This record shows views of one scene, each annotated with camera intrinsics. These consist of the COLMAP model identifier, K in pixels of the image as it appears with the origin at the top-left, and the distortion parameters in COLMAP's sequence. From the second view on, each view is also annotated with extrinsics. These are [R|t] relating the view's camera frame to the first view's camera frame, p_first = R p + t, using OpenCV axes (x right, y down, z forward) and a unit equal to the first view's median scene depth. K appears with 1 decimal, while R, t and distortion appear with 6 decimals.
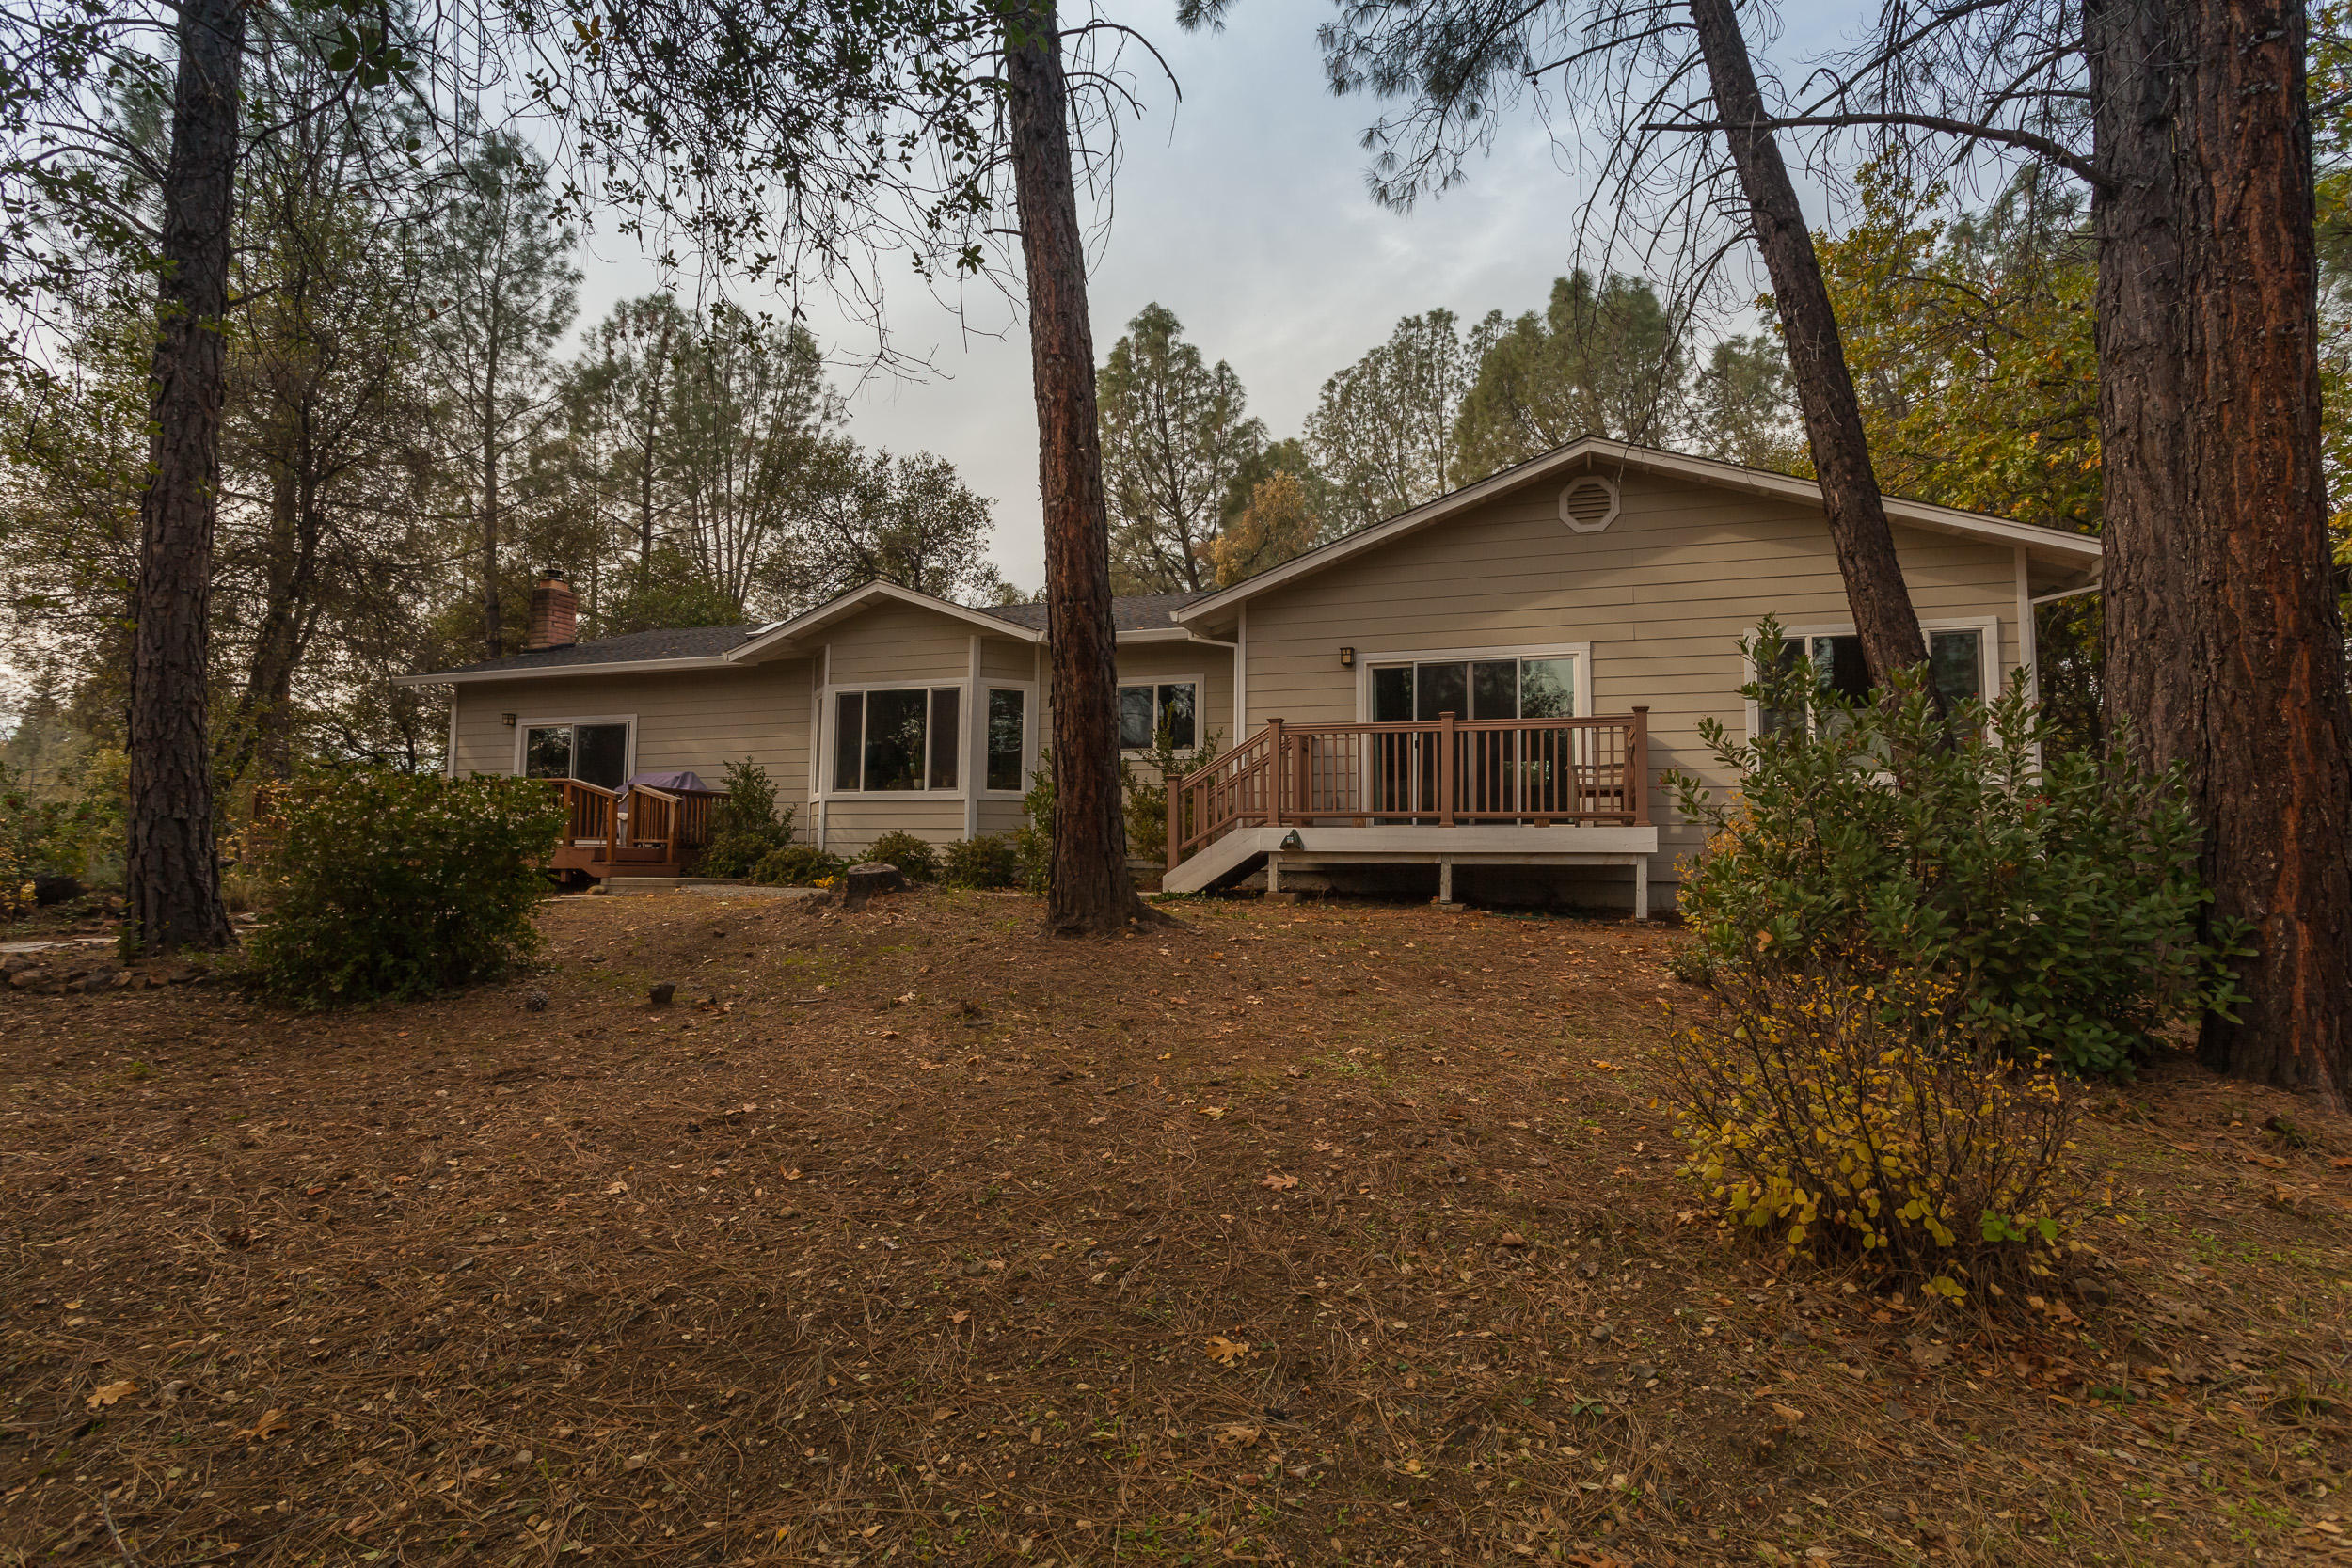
lens RADIAL K [[1179.8, 0, 1169.8], [0, 1179.8, 774.4], [0, 0, 1]] dist [-0.011258, 0.006447]
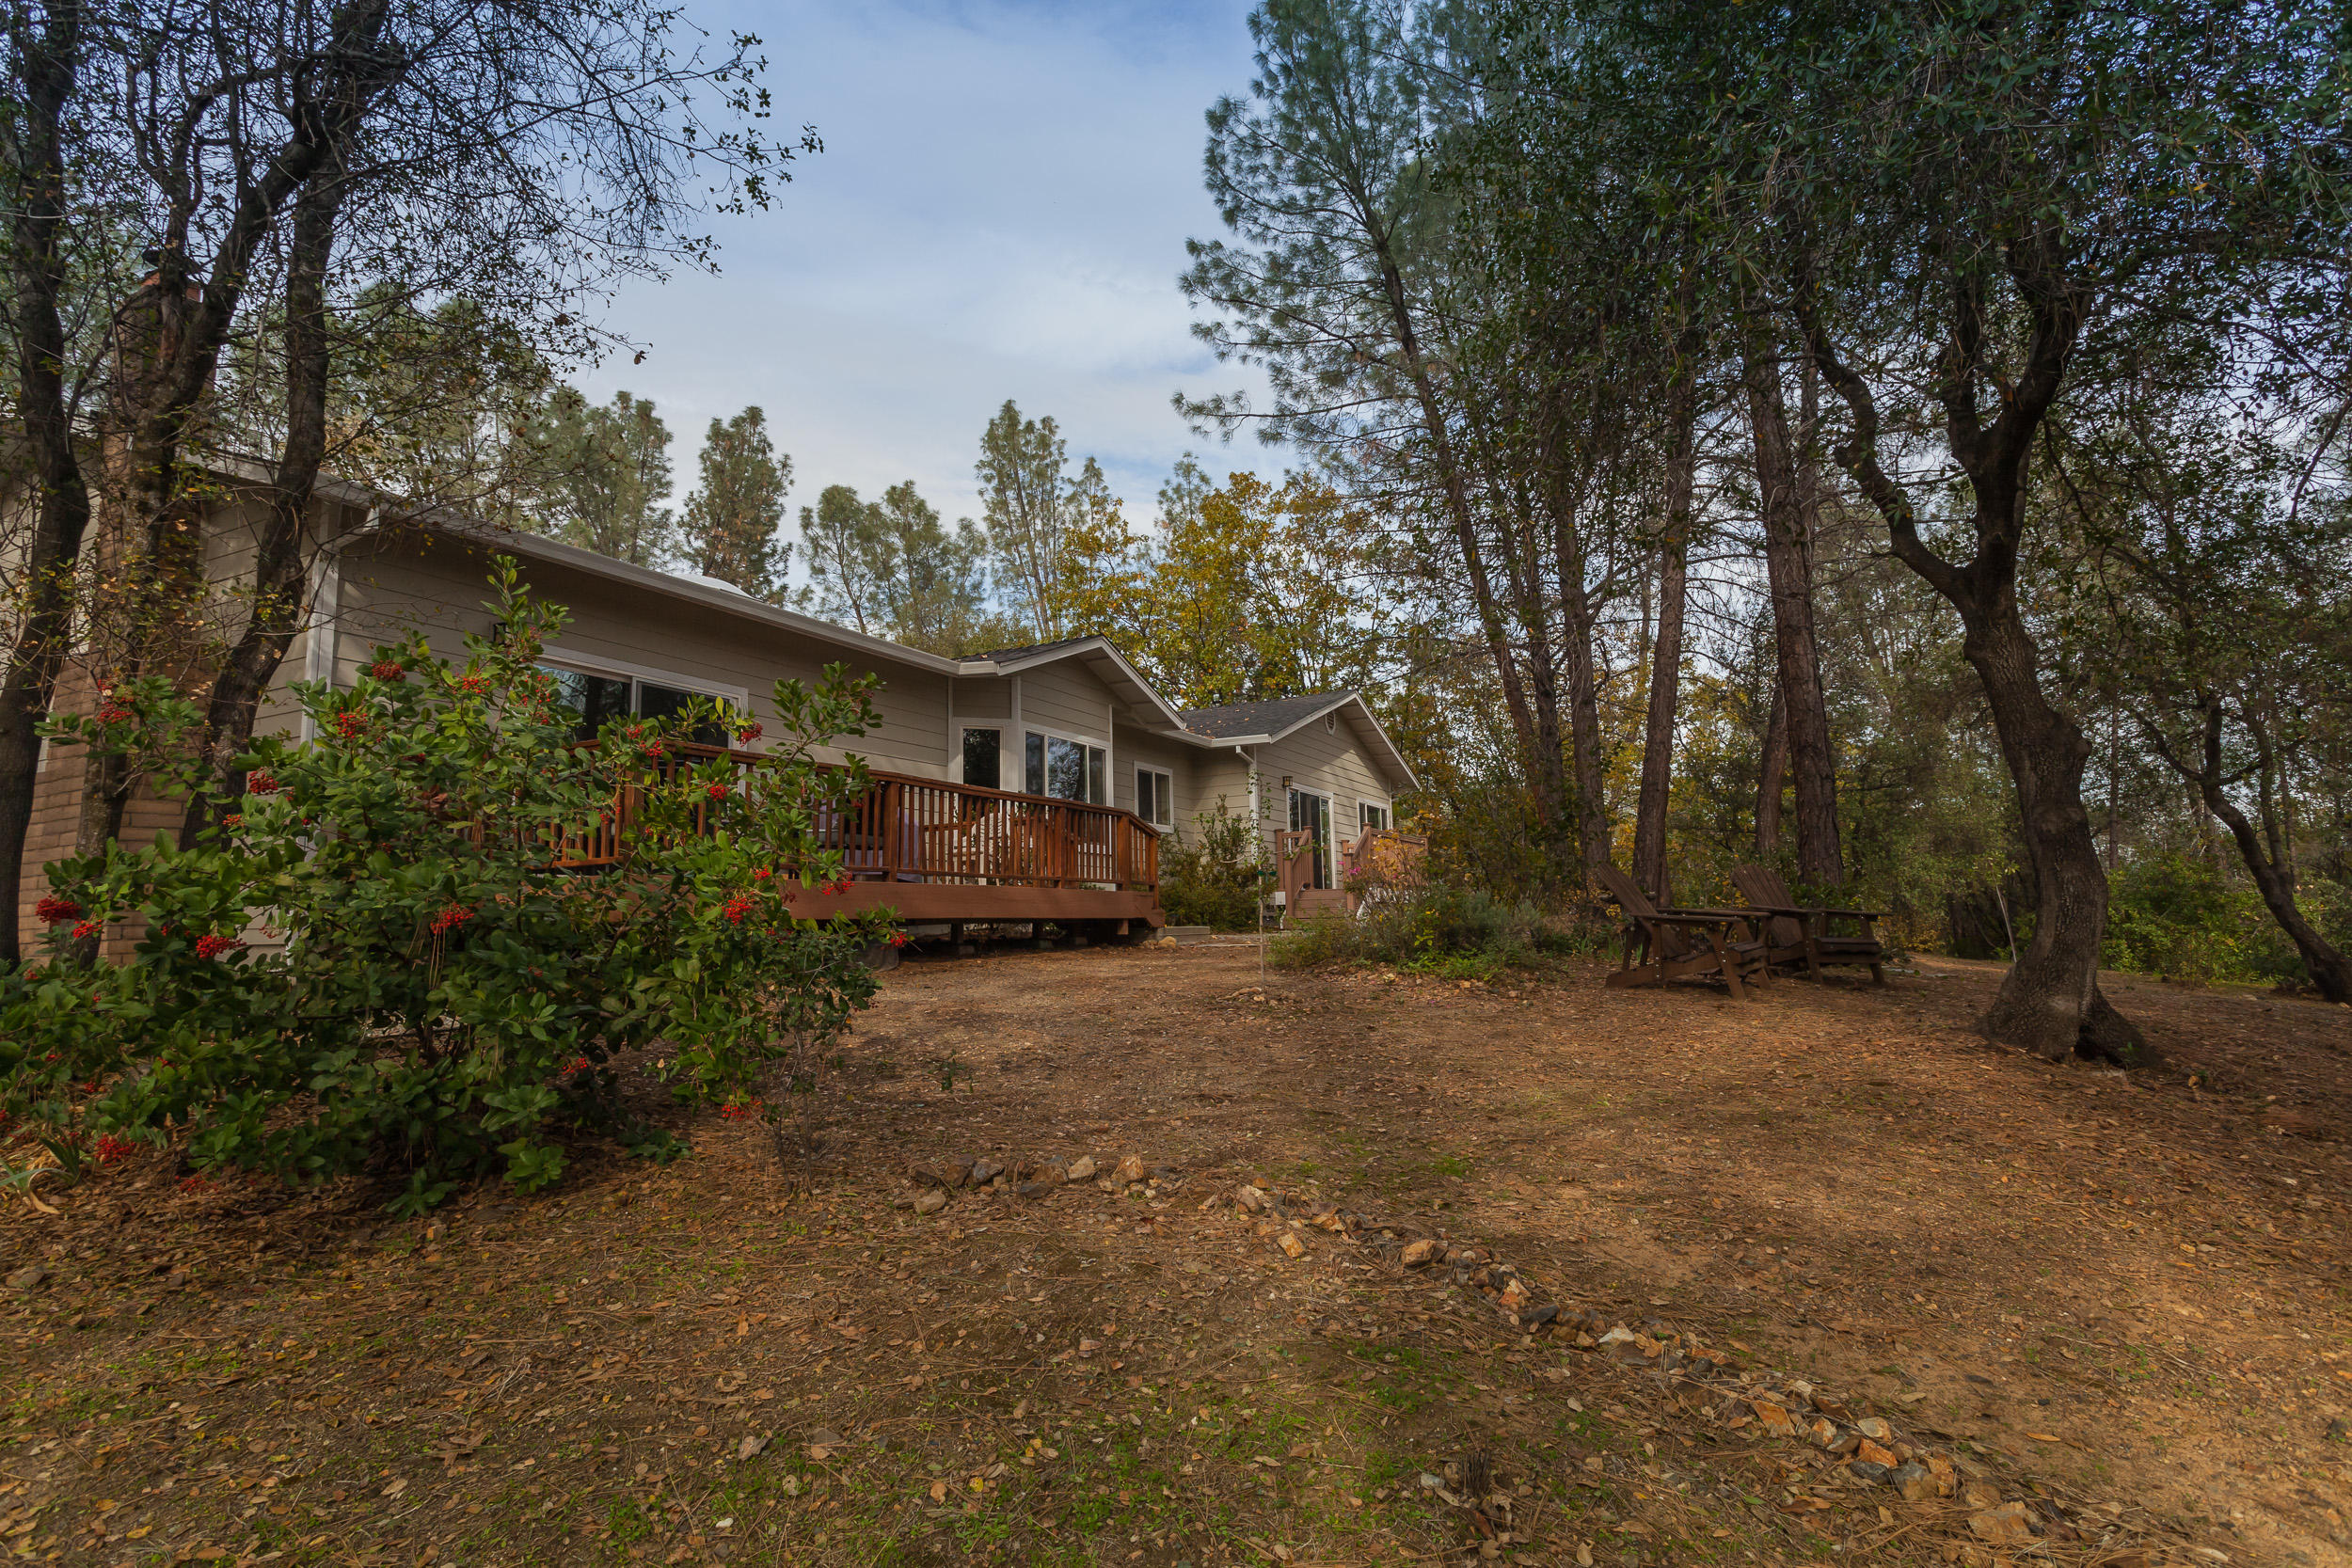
lens RADIAL K [[1179.8, 0, 1169.8], [0, 1179.8, 774.4], [0, 0, 1]] dist [-0.011258, 0.006447]
pose [[0.138955, 0.108977, 0.984284, -1.230073], [-0.063599, 0.992857, -0.100947, 0.053044], [-0.988254, -0.048572, 0.144893, 0.783528]]
